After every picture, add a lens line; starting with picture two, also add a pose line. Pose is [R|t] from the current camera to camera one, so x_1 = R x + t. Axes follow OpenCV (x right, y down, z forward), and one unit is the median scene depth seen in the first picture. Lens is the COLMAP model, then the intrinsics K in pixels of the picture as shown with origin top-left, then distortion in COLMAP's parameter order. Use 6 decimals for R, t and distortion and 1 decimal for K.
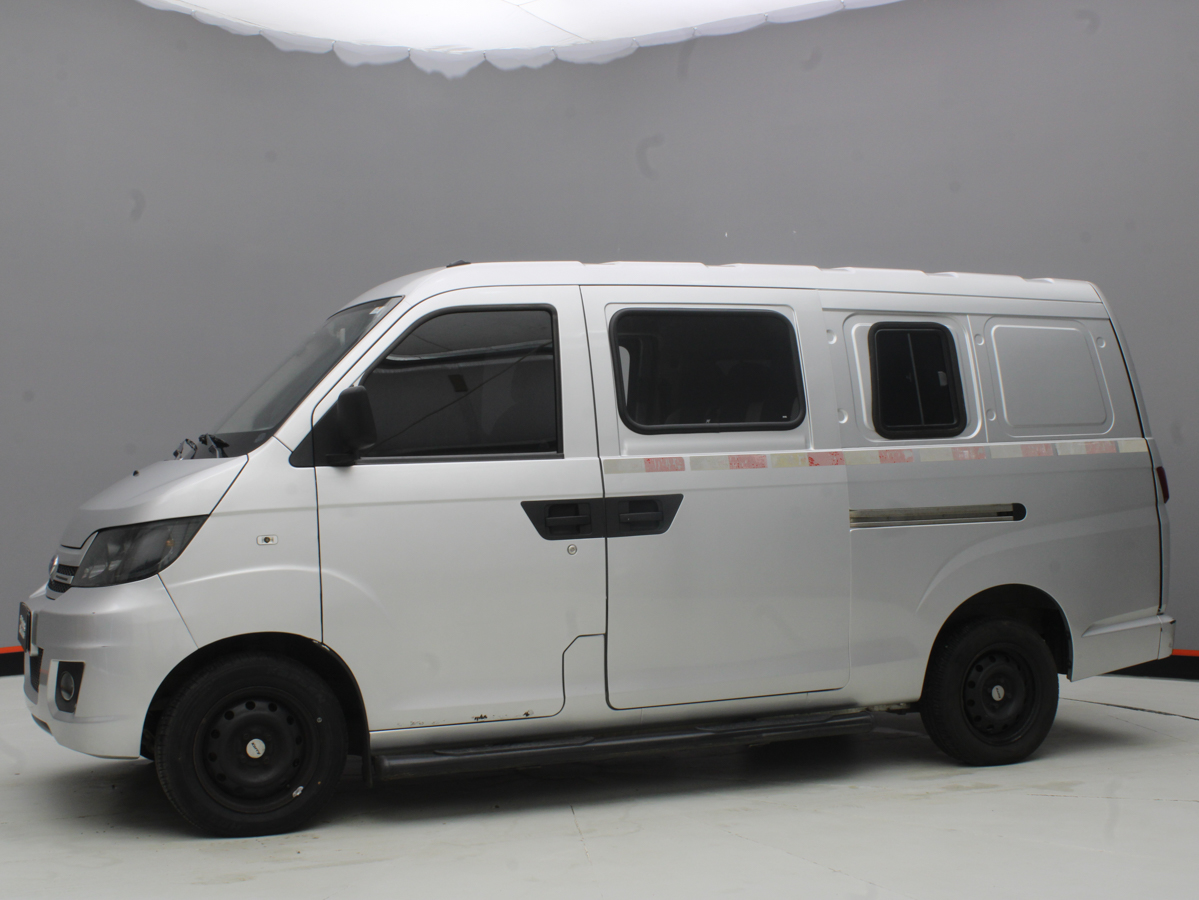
lens RADIAL K [[1551.5, 0, 599.5], [0, 1551.5, 450.0], [0, 0, 1]] dist [-0.097808, 0.023862]
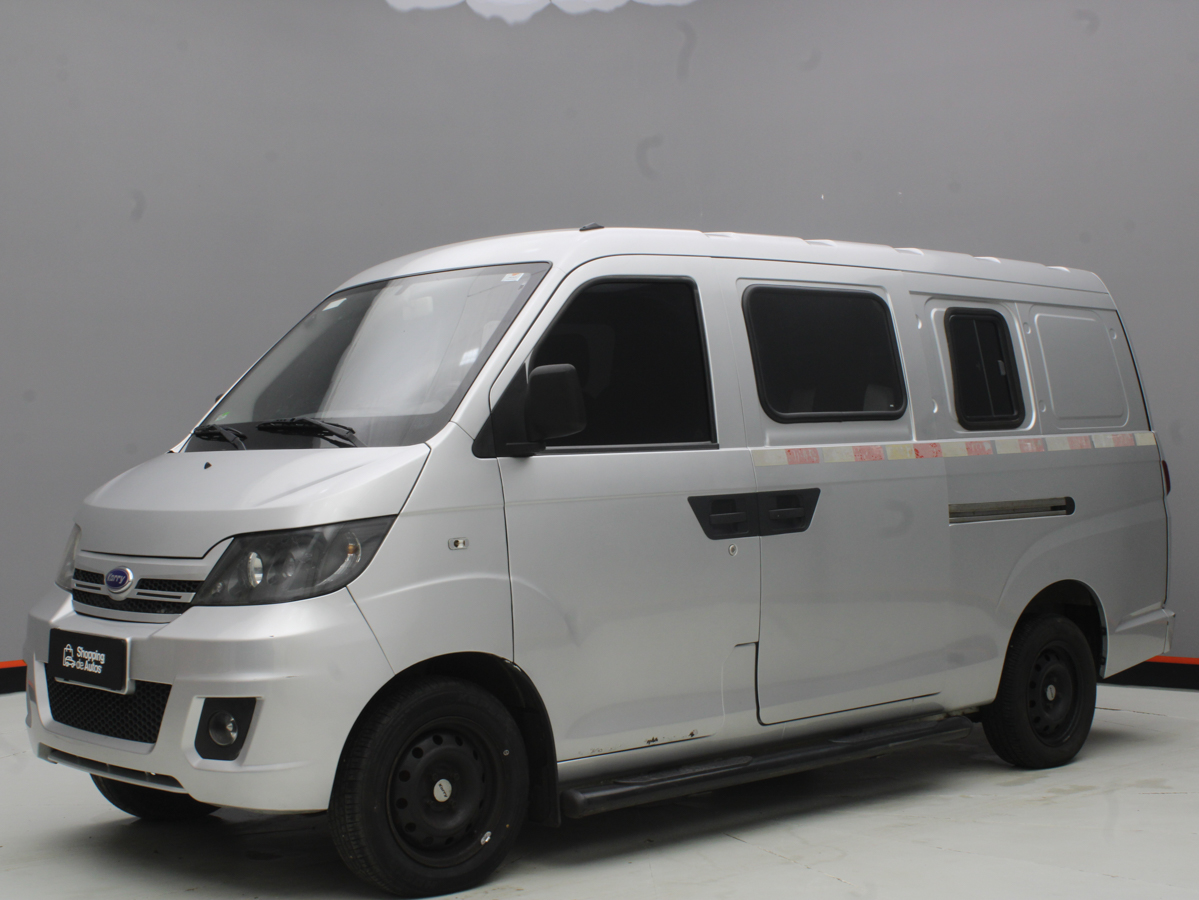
lens RADIAL K [[1736.9, 0, 599.5], [0, 1736.9, 450.0], [0, 0, 1]] dist [-0.084934, 0.055506]
pose [[0.948374, 0.002983, 0.317141, -0.397642], [-0.003830, 0.999991, 0.002047, 0.004165], [-0.317132, -0.003156, 0.948376, 0.063960]]
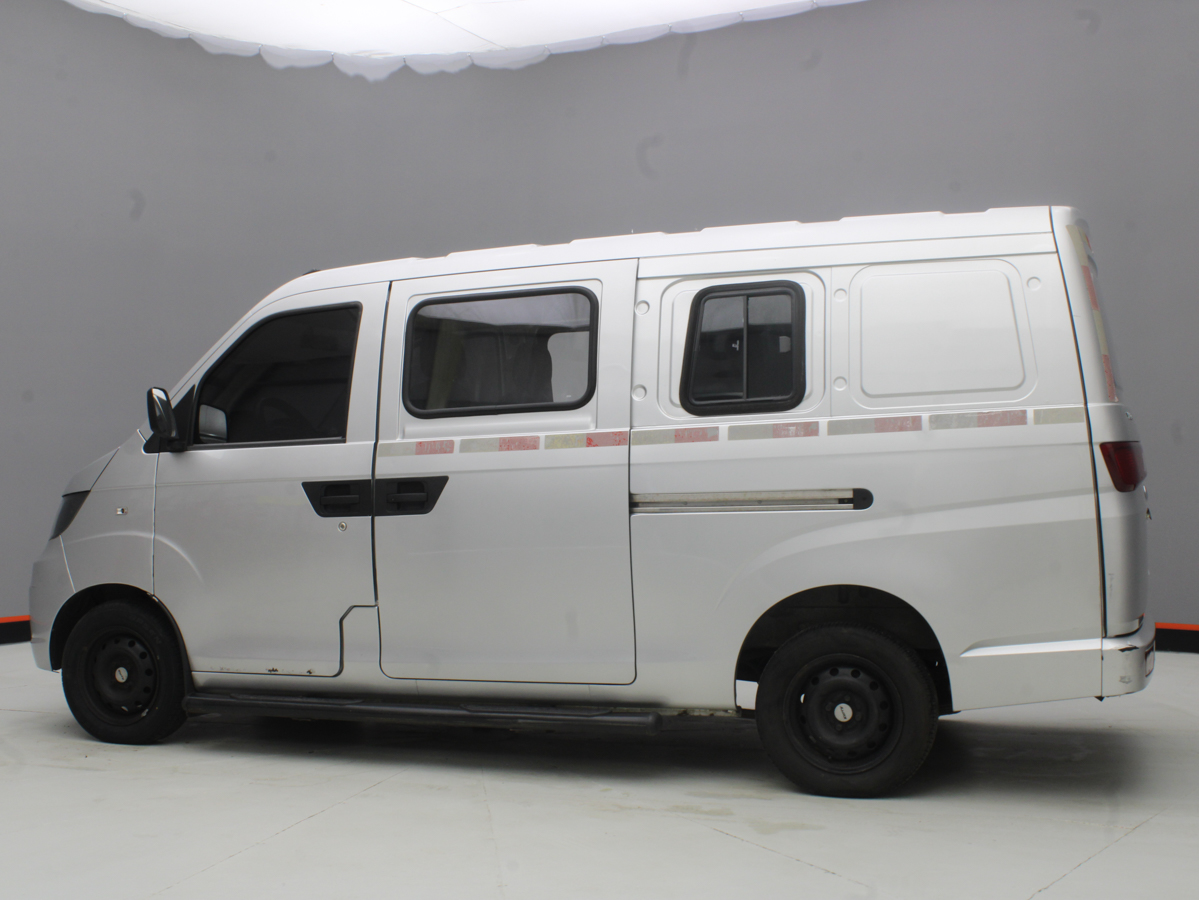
lens RADIAL K [[1461.1, 0, 599.5], [0, 1461.1, 450.0], [0, 0, 1]] dist [-0.099329, 0.024393]
pose [[0.725241, -0.007572, -0.688454, 0.792584], [0.018640, 0.999789, 0.008640, 0.004756], [0.688243, -0.019099, 0.725229, 0.368674]]
